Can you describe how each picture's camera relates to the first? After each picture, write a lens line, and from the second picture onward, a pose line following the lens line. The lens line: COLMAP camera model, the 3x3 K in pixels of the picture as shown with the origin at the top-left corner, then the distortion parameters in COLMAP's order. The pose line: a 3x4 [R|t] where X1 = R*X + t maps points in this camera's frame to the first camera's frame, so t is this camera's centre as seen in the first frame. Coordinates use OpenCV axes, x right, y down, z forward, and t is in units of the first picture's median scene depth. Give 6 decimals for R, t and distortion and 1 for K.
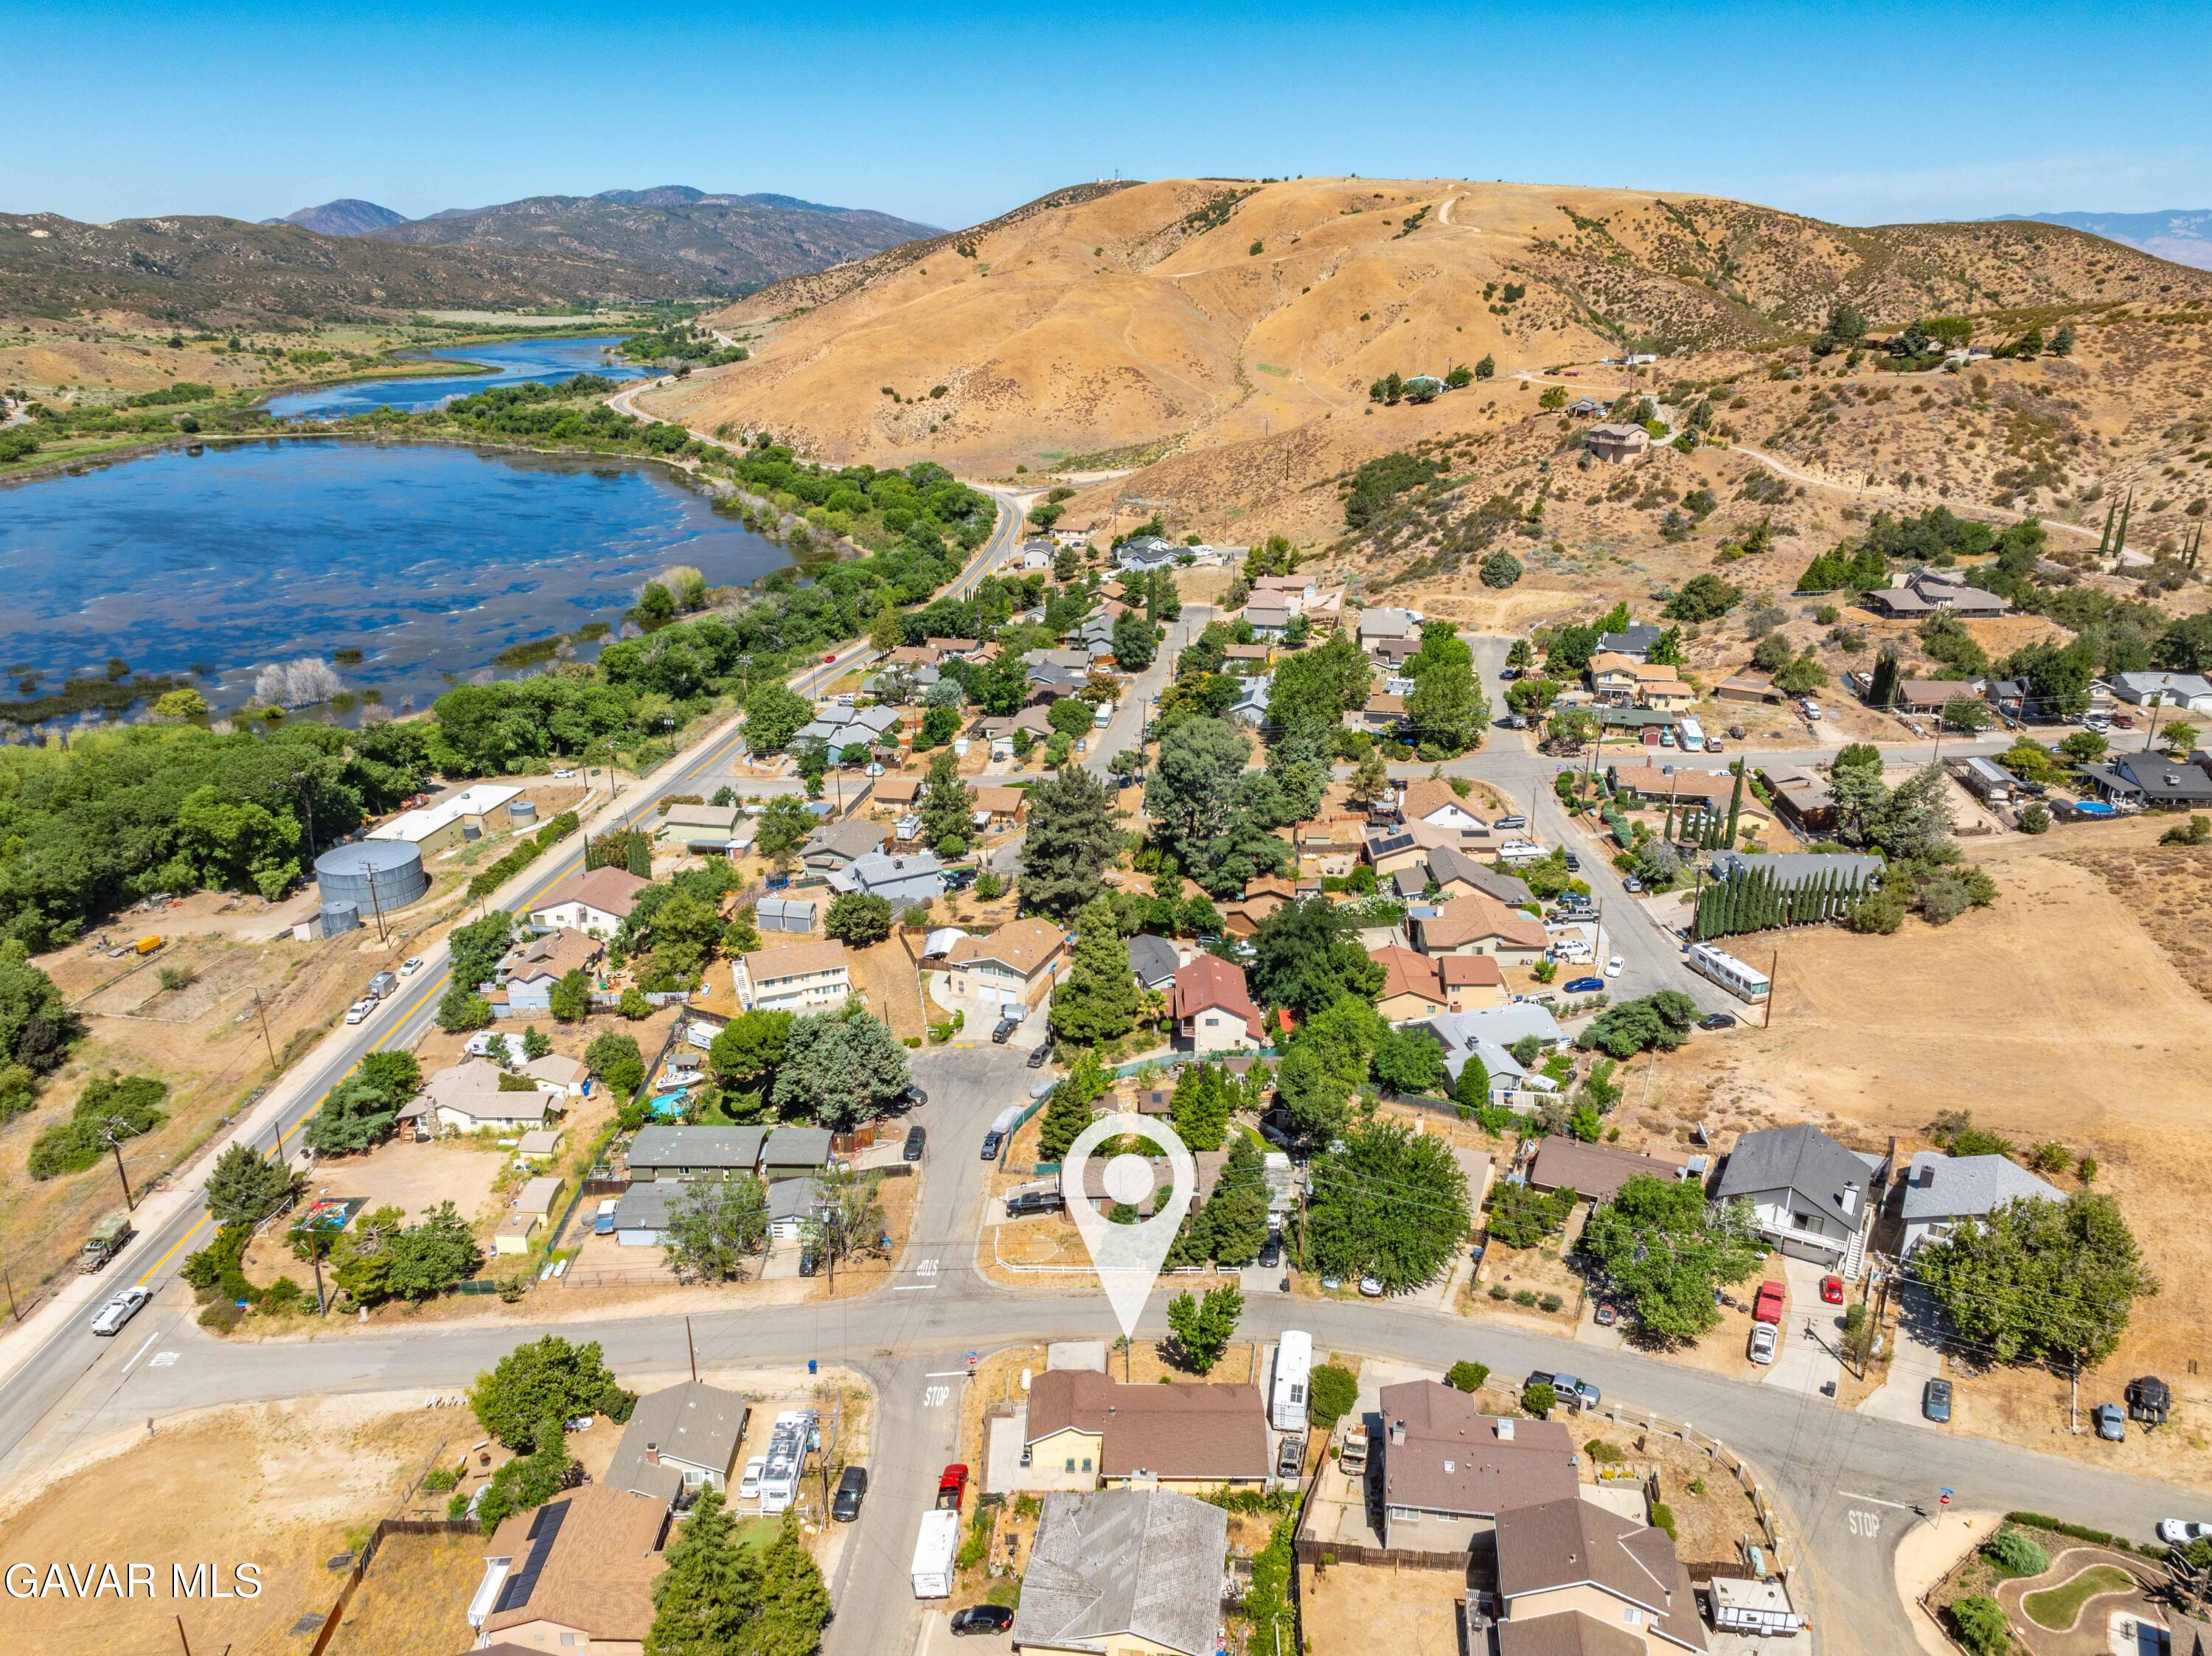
lens RADIAL K [[1626.4, 0, 1105.7], [0, 1626.4, 828.9], [0, 0, 1]] dist [-0.035560, 0.026609]
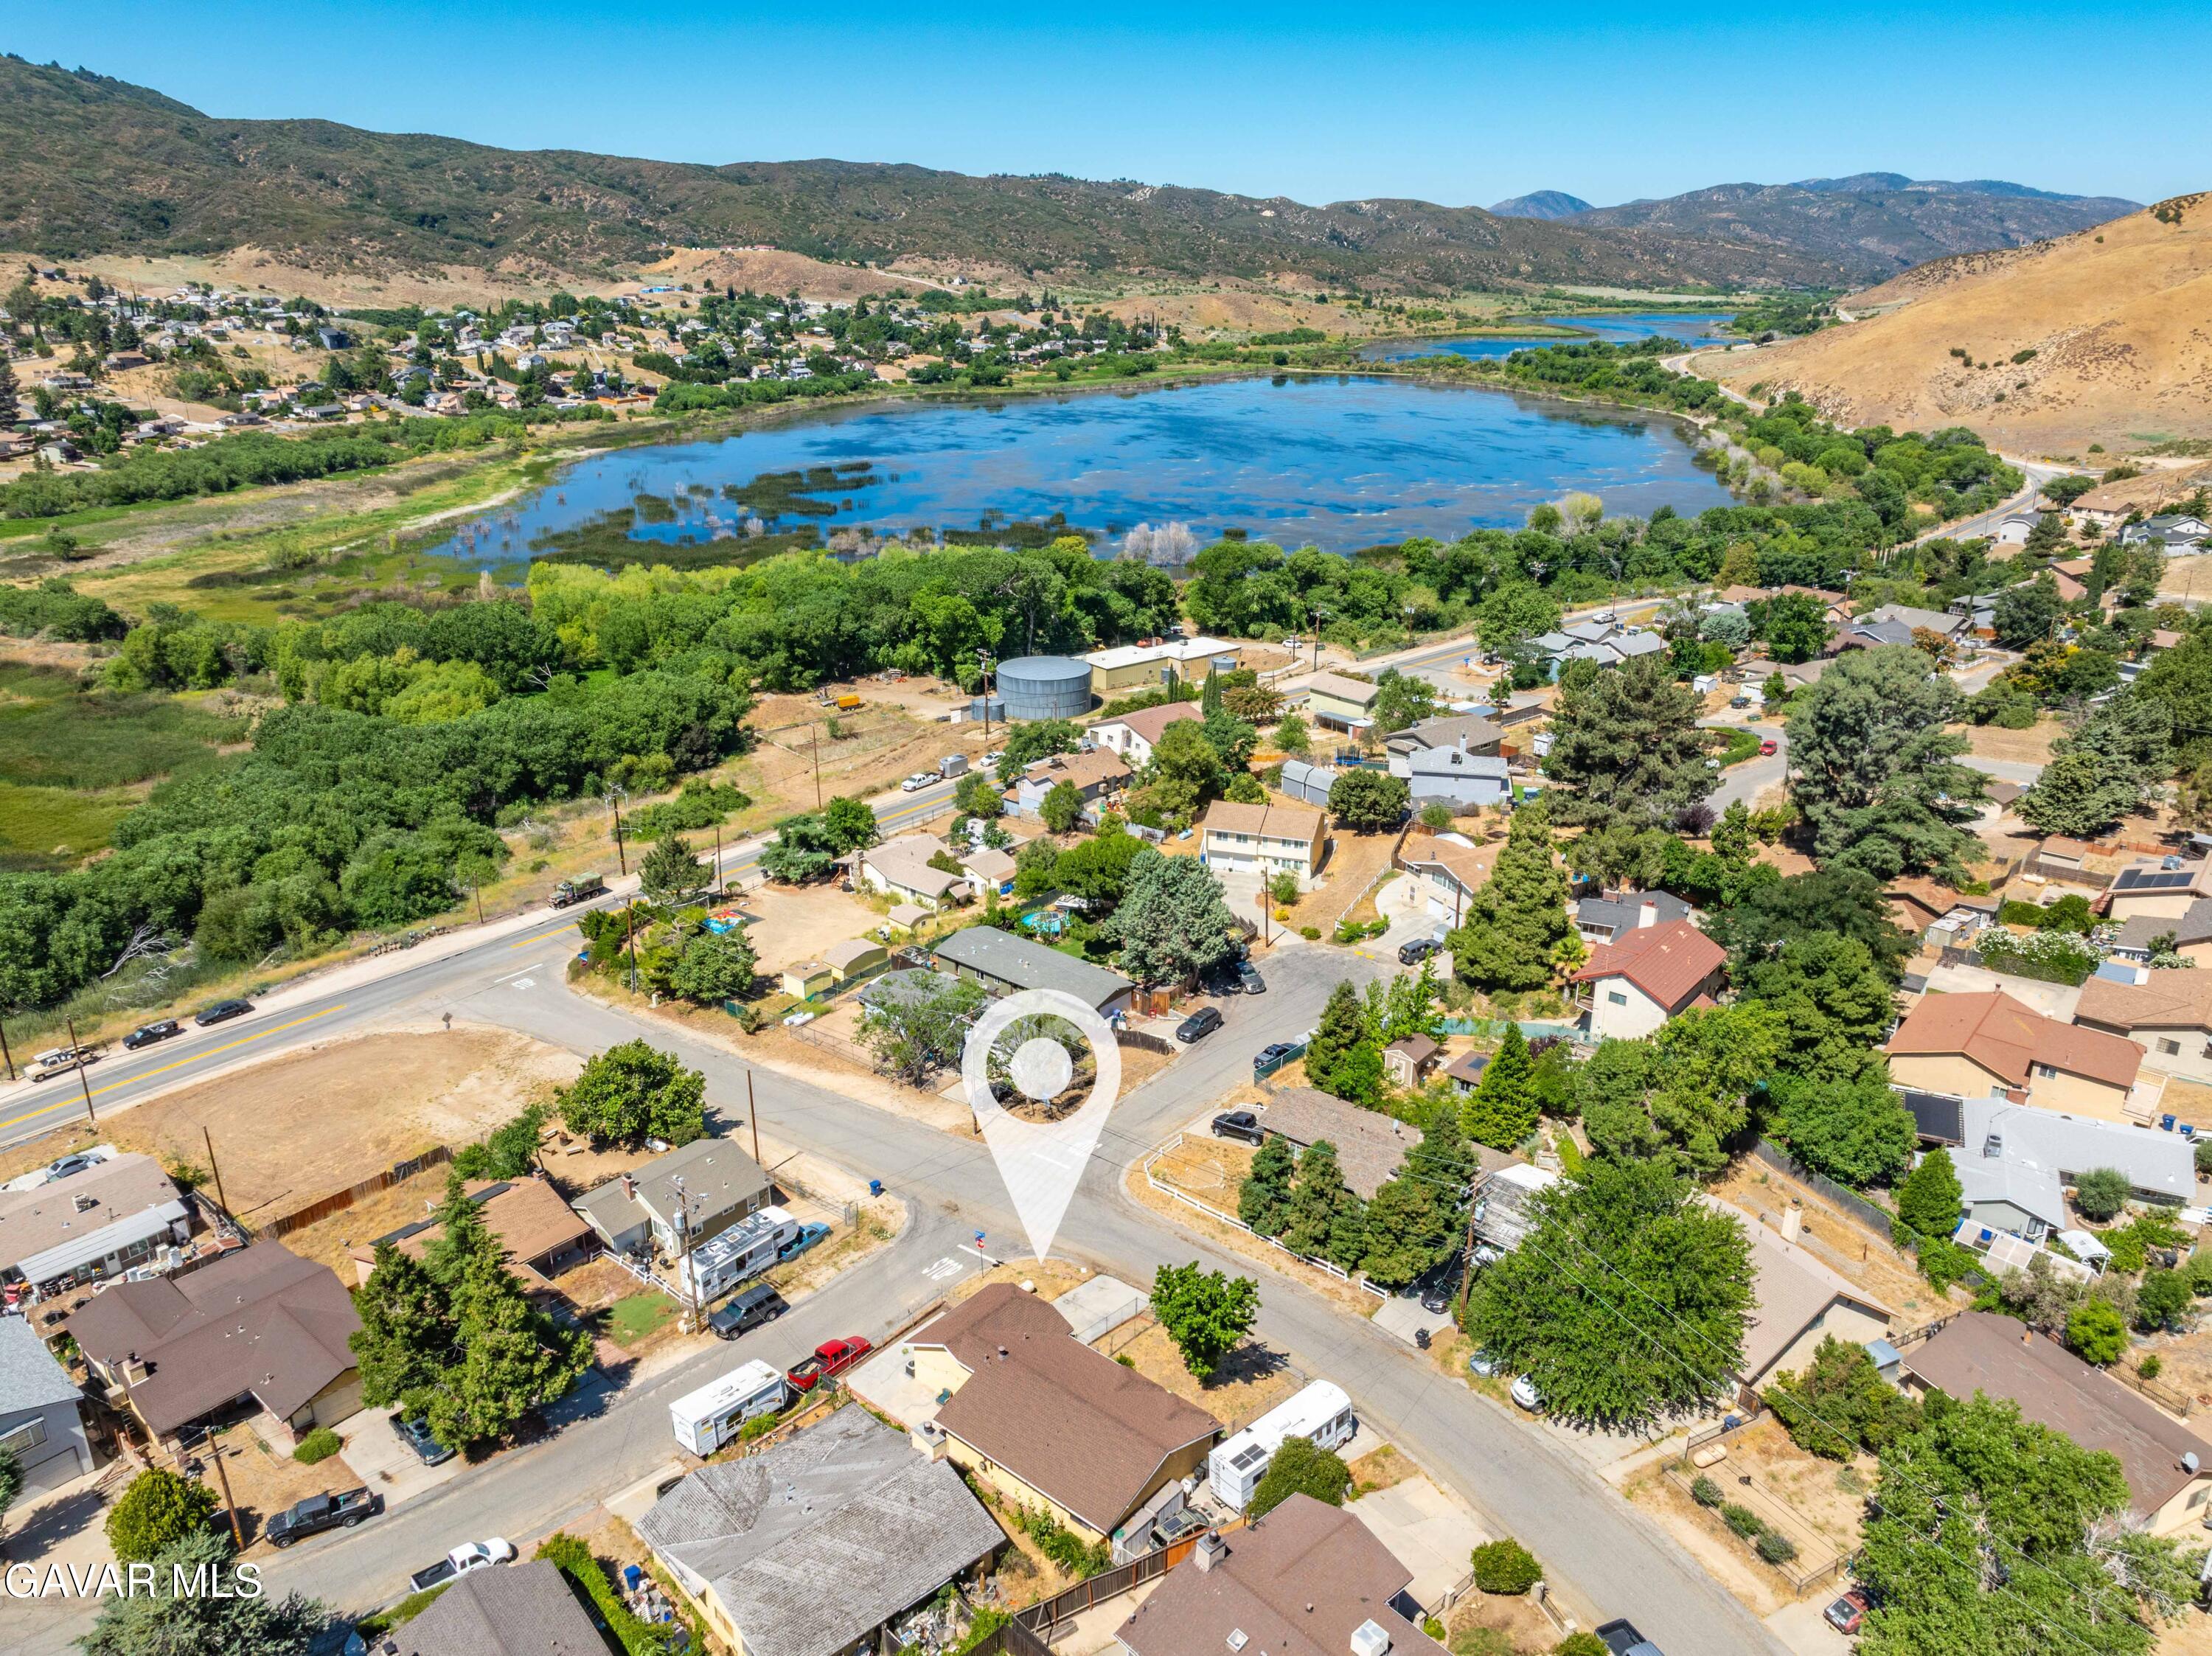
lens RADIAL K [[1594.2, 0, 1102.6], [0, 1594.2, 823.6], [0, 0, 1]] dist [-0.034526, 0.020618]
pose [[0.756846, 0.219630, -0.615587, 0.198044], [-0.225451, 0.971771, 0.069525, 0.031315], [0.613479, 0.086165, 0.784996, 0.206537]]
